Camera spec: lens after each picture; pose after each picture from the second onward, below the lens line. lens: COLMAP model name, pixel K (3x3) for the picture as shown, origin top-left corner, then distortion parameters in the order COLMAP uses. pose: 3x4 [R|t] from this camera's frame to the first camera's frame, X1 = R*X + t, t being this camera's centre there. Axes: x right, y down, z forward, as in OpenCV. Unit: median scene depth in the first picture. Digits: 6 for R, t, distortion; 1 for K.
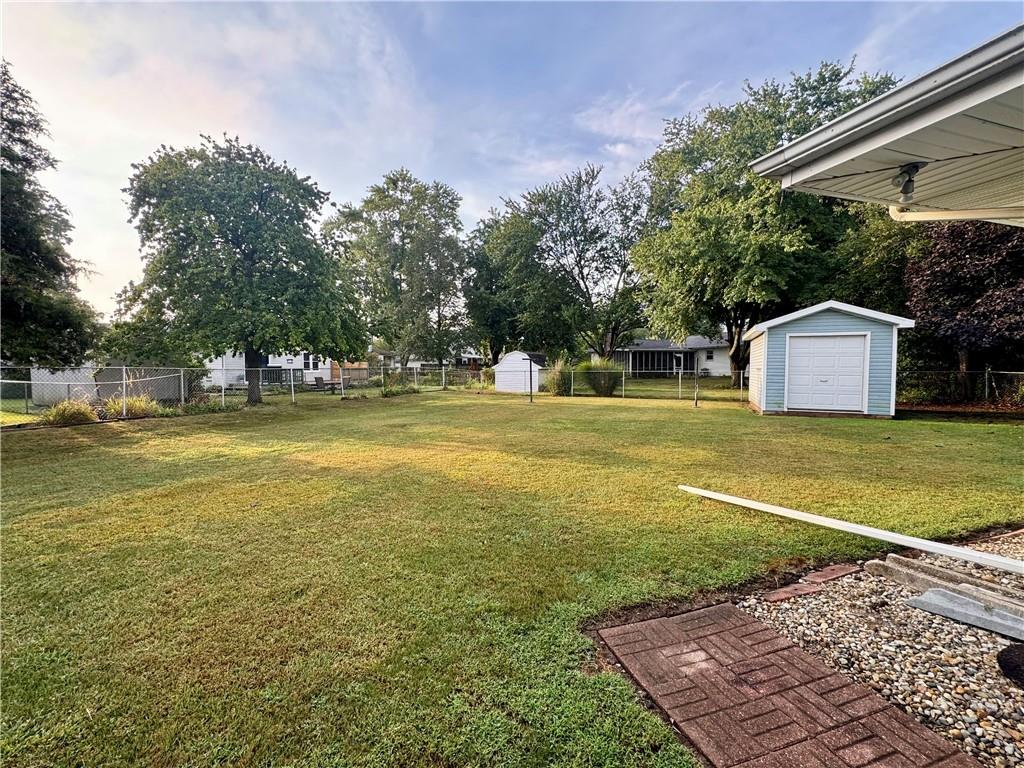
lens RADIAL K [[443.8, 0, 512.6], [0, 443.8, 383.0], [0, 0, 1]] dist [-0.001744, -0.000206]
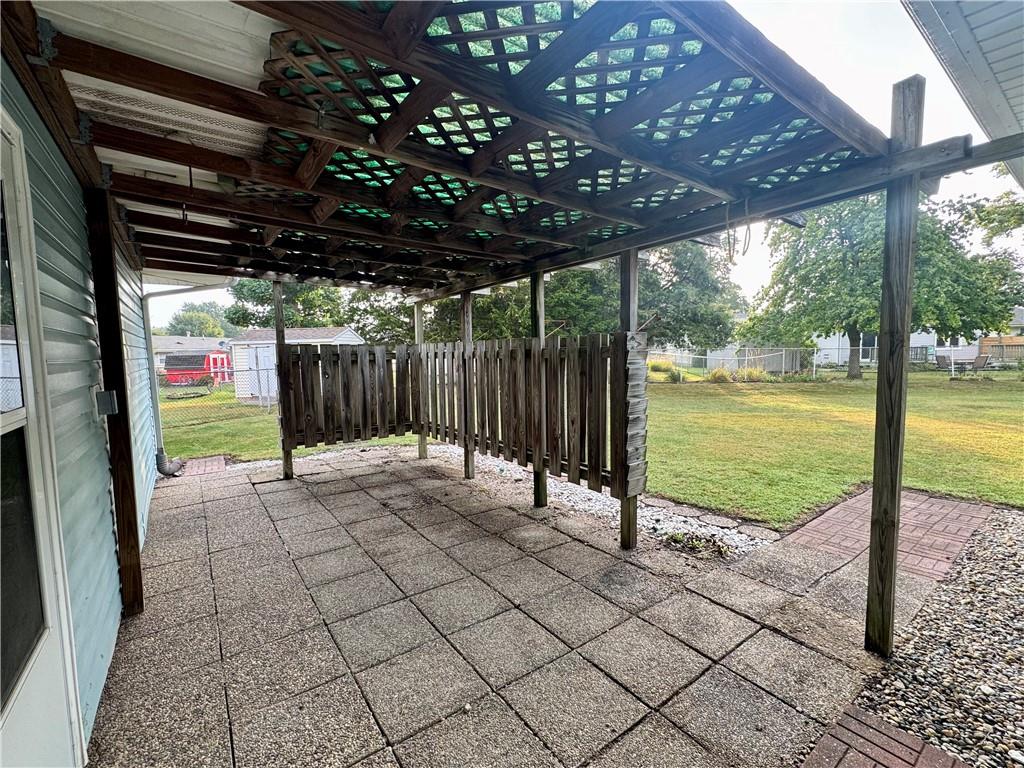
lens RADIAL K [[443.8, 0, 511.4], [0, 443.8, 385.8], [0, 0, 1]] dist [-0.001744, -0.000206]
pose [[0.309283, 0.072193, -0.948226, 0.255687], [-0.017460, 0.997377, 0.070240, 0.000397], [0.950810, -0.005169, 0.309733, -0.194000]]
